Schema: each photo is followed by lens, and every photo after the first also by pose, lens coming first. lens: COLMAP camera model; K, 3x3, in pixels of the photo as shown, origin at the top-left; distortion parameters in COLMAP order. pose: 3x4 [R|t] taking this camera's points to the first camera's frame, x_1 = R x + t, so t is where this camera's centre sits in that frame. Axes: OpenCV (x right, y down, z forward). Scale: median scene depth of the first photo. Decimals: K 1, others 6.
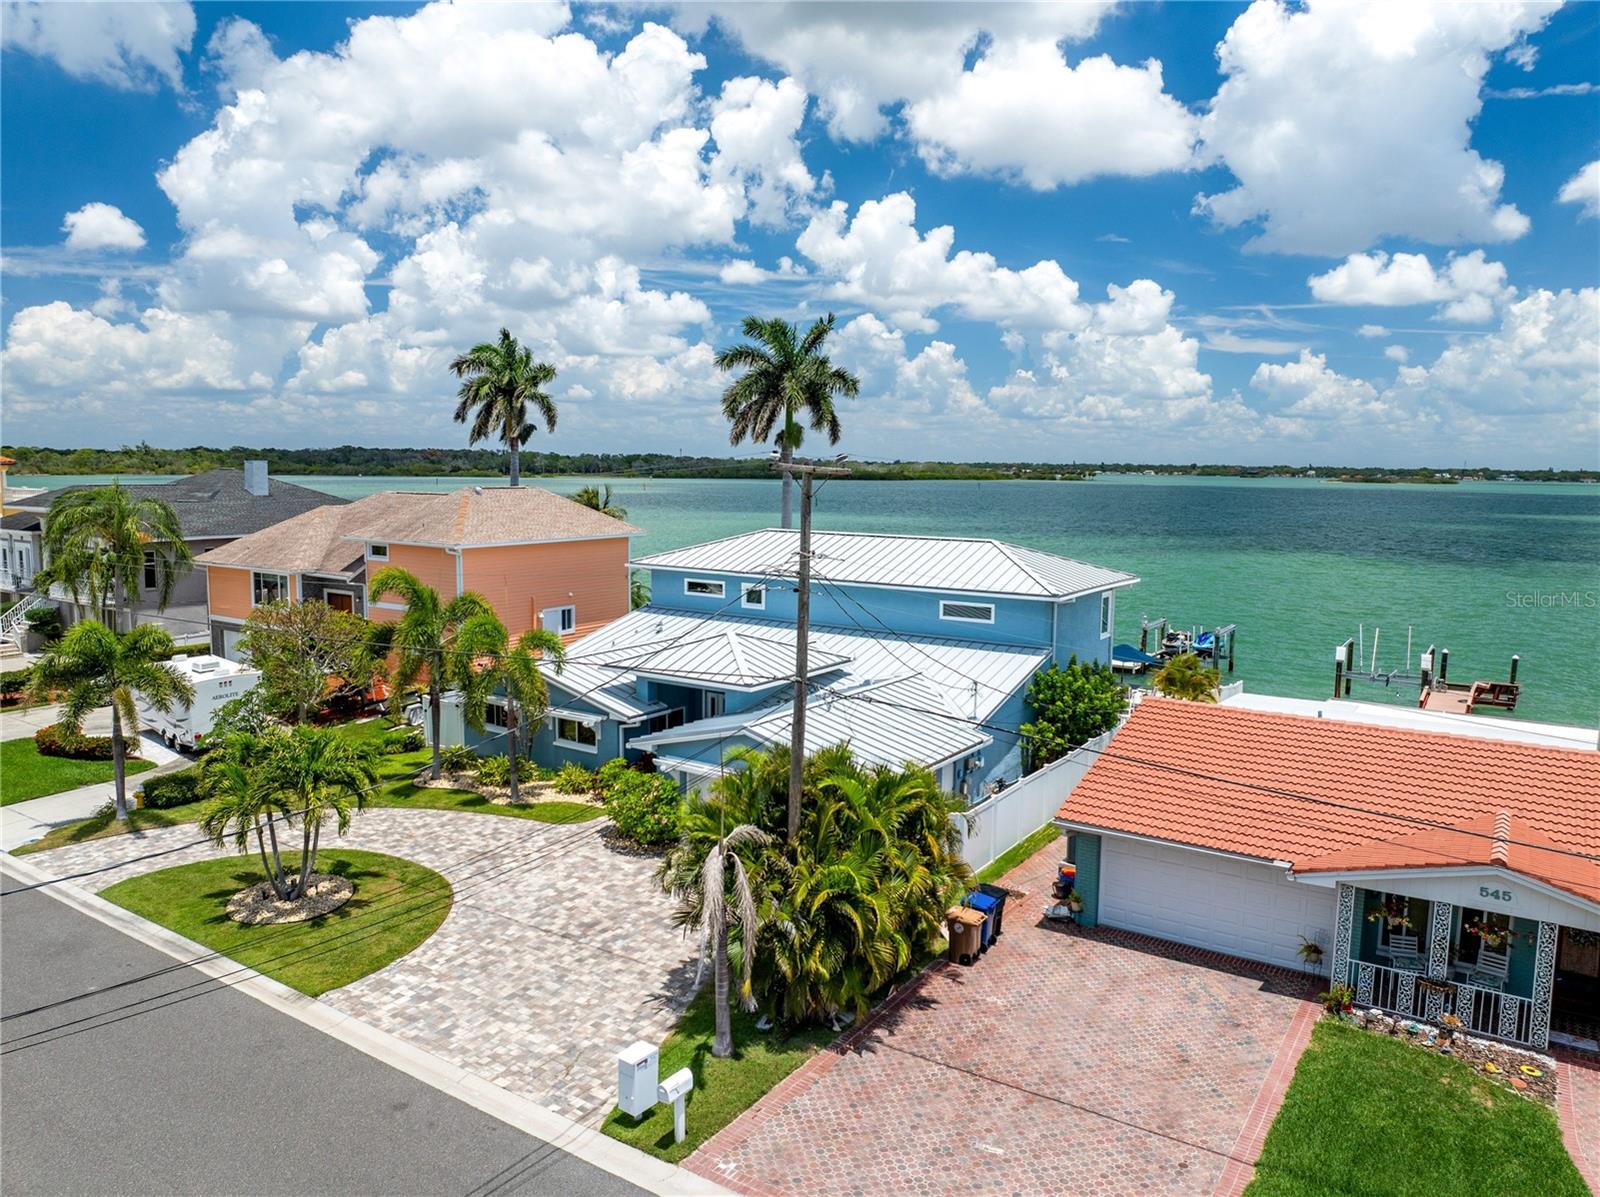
lens RADIAL K [[1136.9, 0, 800.0], [0, 1136.9, 598.5], [0, 0, 1]] dist [-0.038481, 0.004659]
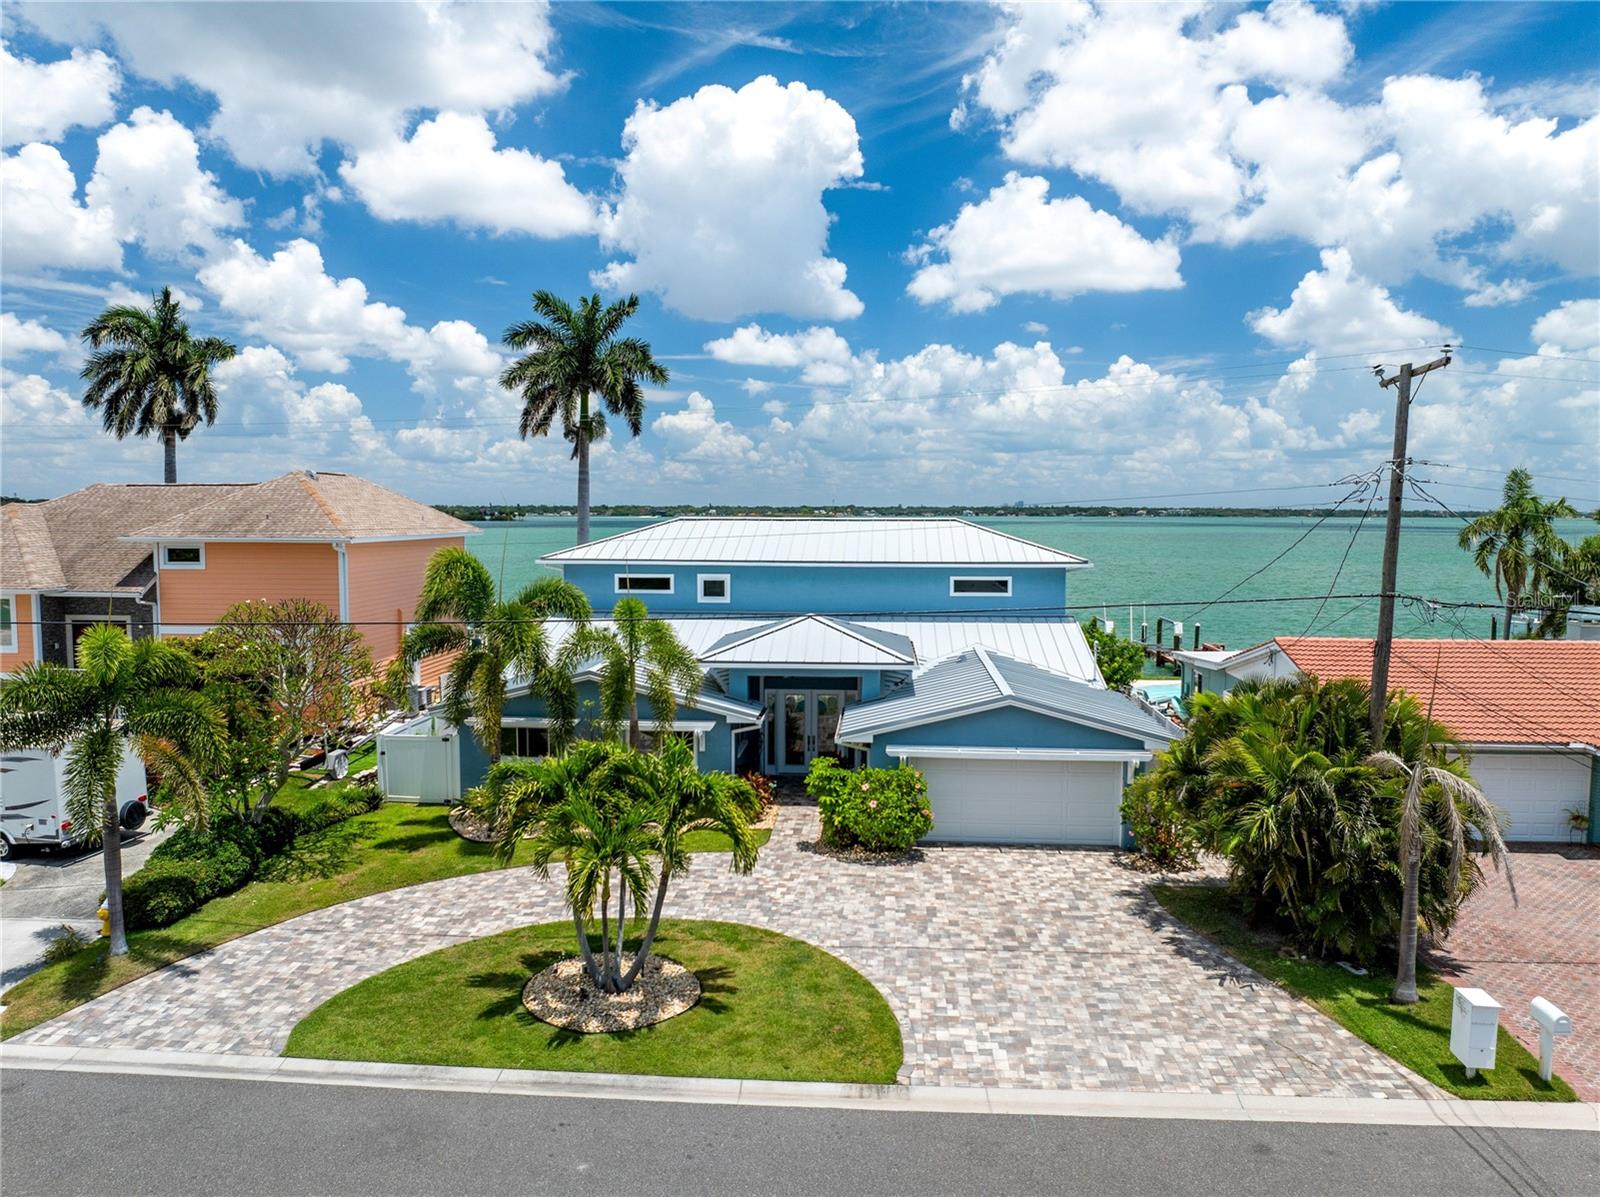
lens RADIAL K [[1136.9, 0, 800.0], [0, 1136.9, 598.5], [0, 0, 1]] dist [-0.038481, 0.004659]
pose [[0.867252, -0.046420, 0.495700, -0.587231], [0.066526, 0.997520, -0.022978, 0.042555], [-0.493404, 0.052905, 0.868190, 0.278143]]
